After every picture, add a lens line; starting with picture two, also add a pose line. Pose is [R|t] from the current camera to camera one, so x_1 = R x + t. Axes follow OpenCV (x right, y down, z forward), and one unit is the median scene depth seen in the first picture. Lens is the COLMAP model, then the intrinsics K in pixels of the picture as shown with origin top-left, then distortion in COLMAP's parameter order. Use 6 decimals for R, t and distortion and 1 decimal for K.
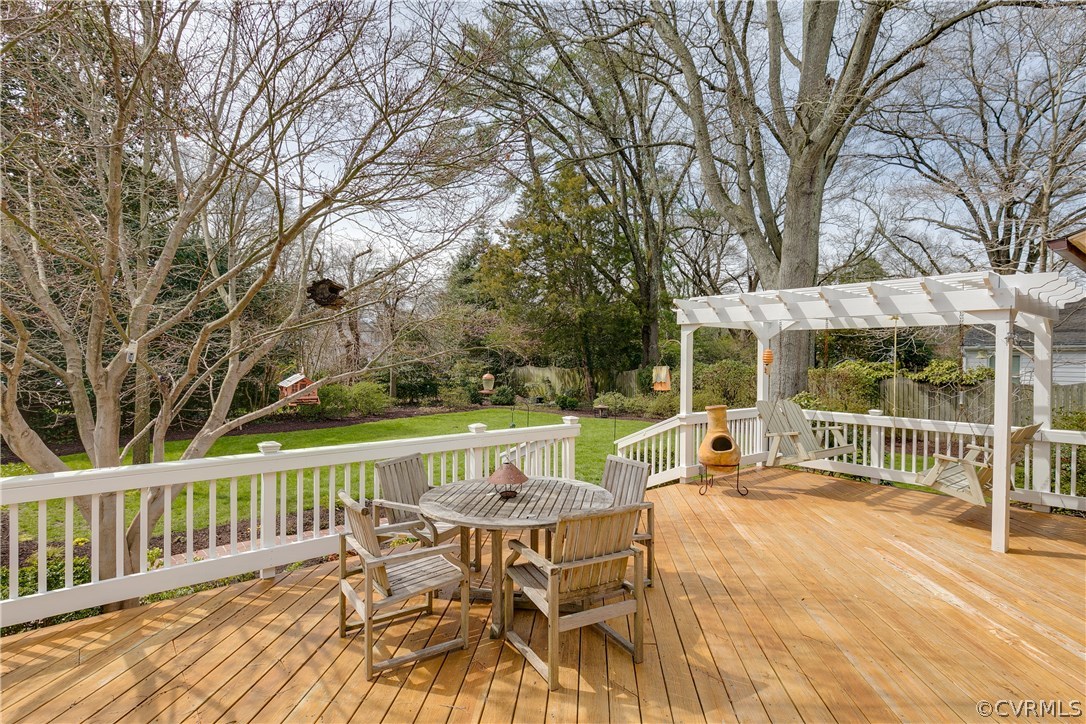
lens RADIAL K [[561.0, 0, 543.3], [0, 561.0, 360.7], [0, 0, 1]] dist [0.000586, 0.000465]
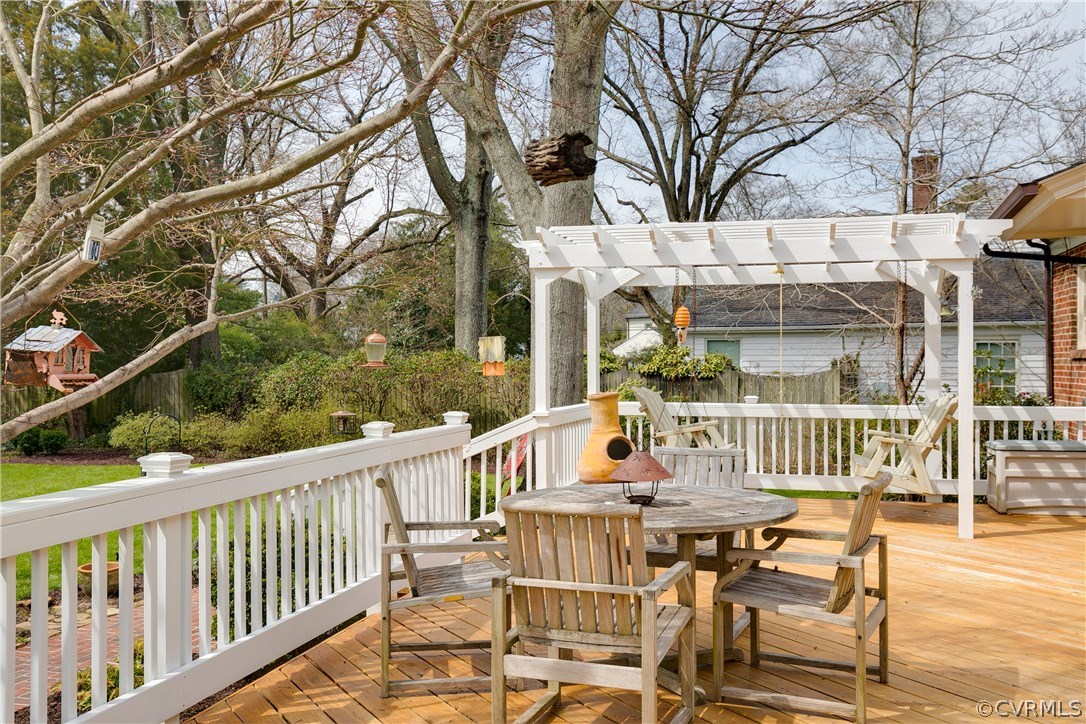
lens RADIAL K [[1035.7, 0, 556.5], [0, 1035.7, 357.2], [0, 0, 1]] dist [0.006686, 0.000000]
pose [[0.814097, -0.008430, 0.580668, -0.132189], [0.011993, 0.999925, -0.002297, 0.012122], [-0.580605, 0.008834, 0.814137, 0.013854]]
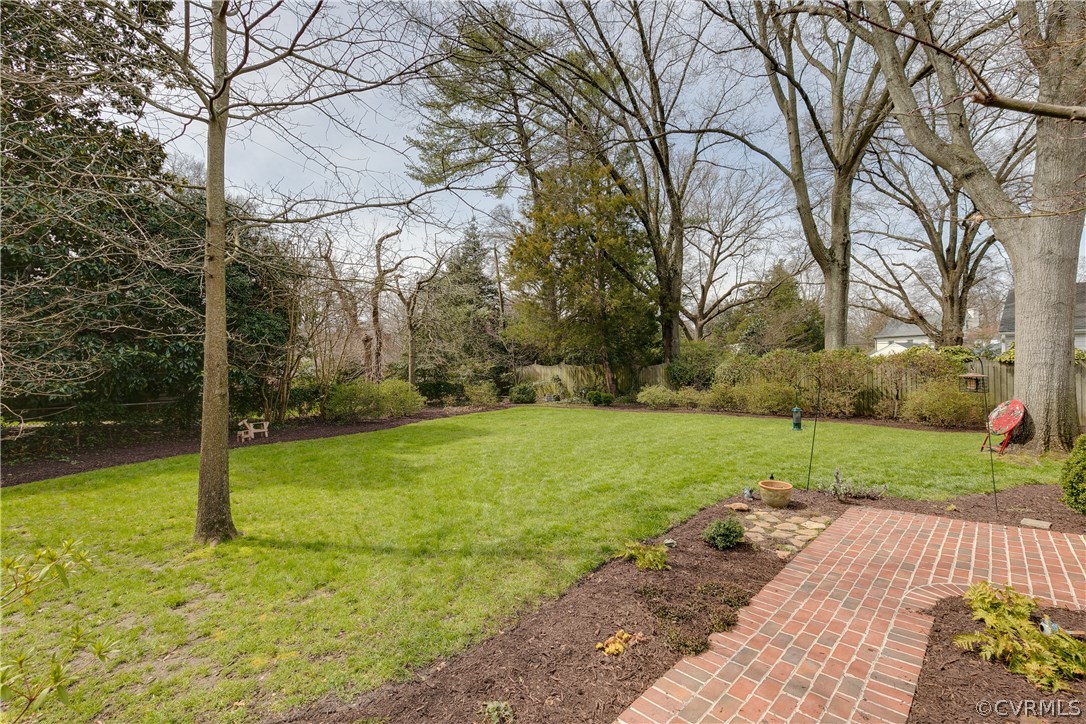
lens RADIAL K [[490.7, 0, 544.4], [0, 490.7, 366.4], [0, 0, 1]] dist [0.001146, -0.000080]
pose [[0.989618, -0.015162, 0.142919, -0.200866], [0.016282, 0.999845, -0.006670, 0.027246], [-0.142795, 0.008928, 0.989712, 0.204771]]
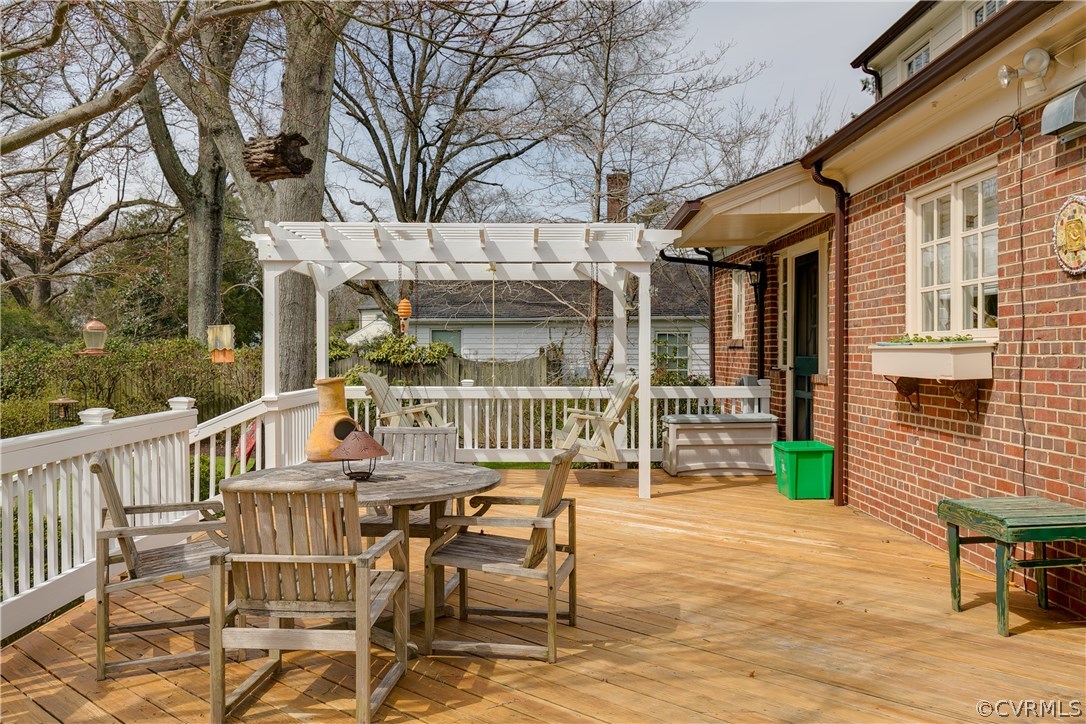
lens RADIAL K [[934.3, 0, 558.2], [0, 934.3, 353.3], [0, 0, 1]] dist [0.007918, -0.004811]
pose [[0.624493, -0.013995, 0.780905, -0.129981], [0.010749, 0.999899, 0.009323, 0.012281], [-0.780956, 0.002572, 0.624580, 0.012314]]
